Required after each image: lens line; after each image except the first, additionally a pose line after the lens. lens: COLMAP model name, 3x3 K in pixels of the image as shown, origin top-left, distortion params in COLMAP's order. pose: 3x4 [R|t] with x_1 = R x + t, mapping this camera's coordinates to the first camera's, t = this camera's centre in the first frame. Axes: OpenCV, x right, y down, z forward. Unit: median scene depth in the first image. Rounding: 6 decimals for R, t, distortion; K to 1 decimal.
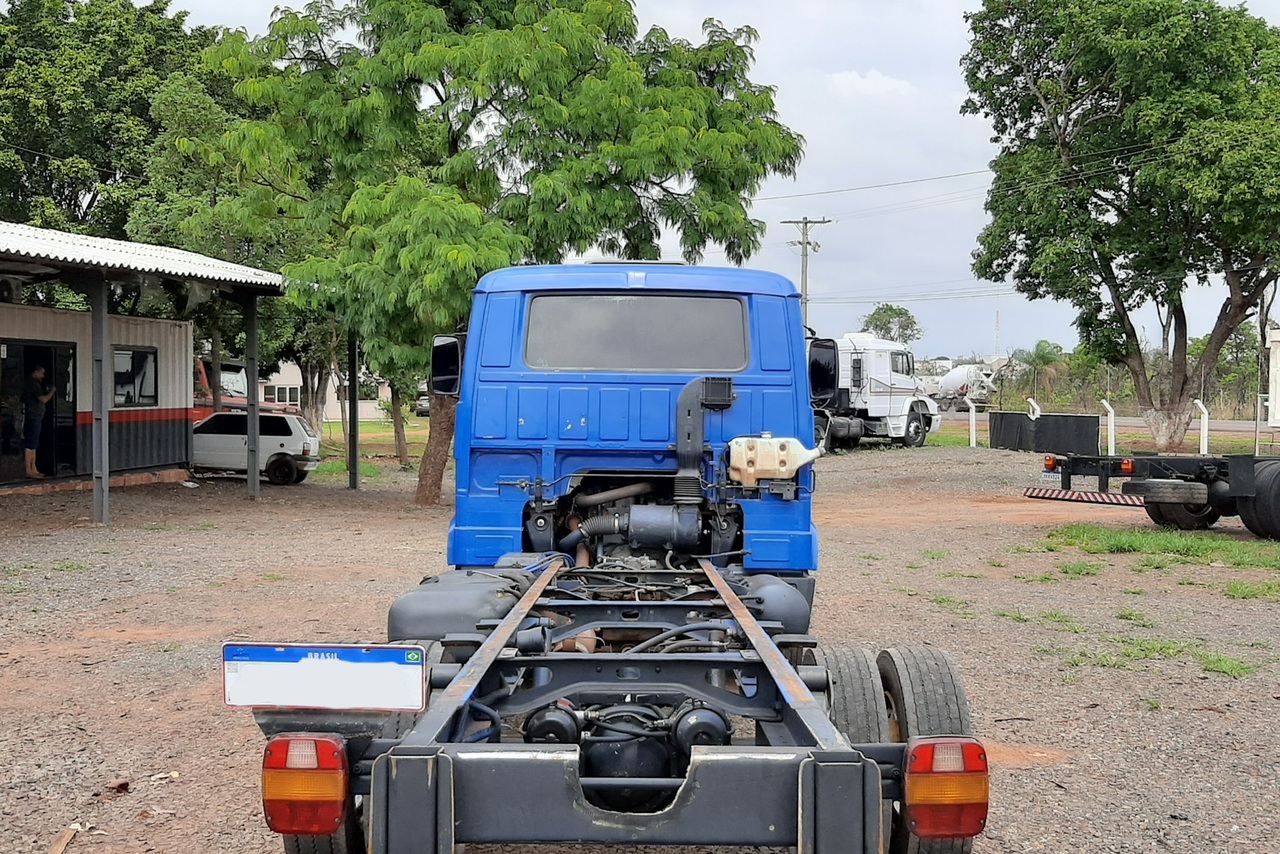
lens RADIAL K [[1299.2, 0, 637.9], [0, 1299.2, 433.4], [0, 0, 1]] dist [0.120515, -0.273857]
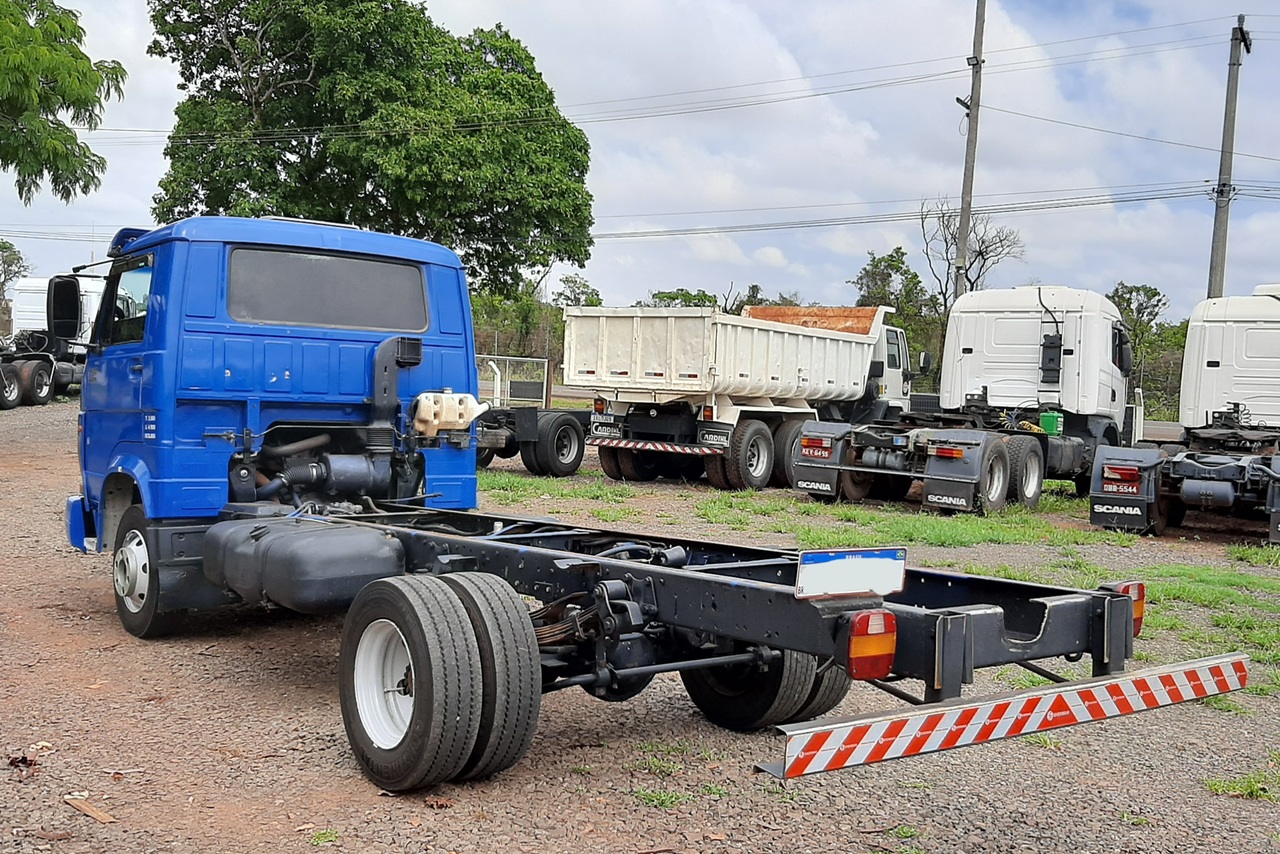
lens RADIAL K [[1281.7, 0, 640.7], [0, 1281.7, 423.9], [0, 0, 1]] dist [0.118818, -0.268953]
pose [[0.790295, -0.000161, 0.612726, -0.161841], [-0.019781, 0.999472, 0.025775, -0.000746], [-0.612407, -0.032490, 0.789875, 0.005540]]
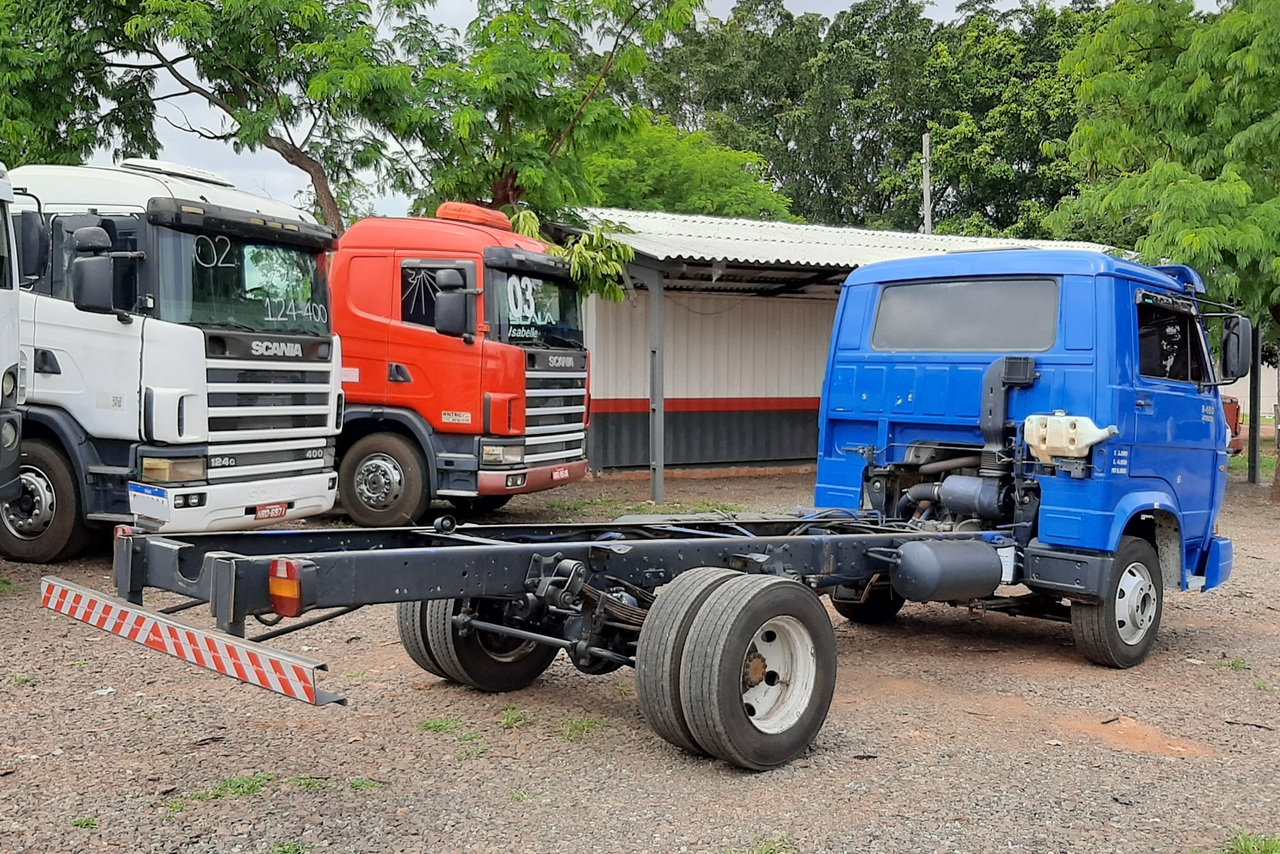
lens RADIAL K [[1299.2, 0, 637.9], [0, 1299.2, 433.4], [0, 0, 1]] dist [0.120515, -0.273857]
pose [[0.704545, 0.036383, -0.708726, 0.212947], [-0.031905, 0.999299, 0.019583, 0.002671], [0.708941, 0.008815, 0.705212, 0.014609]]
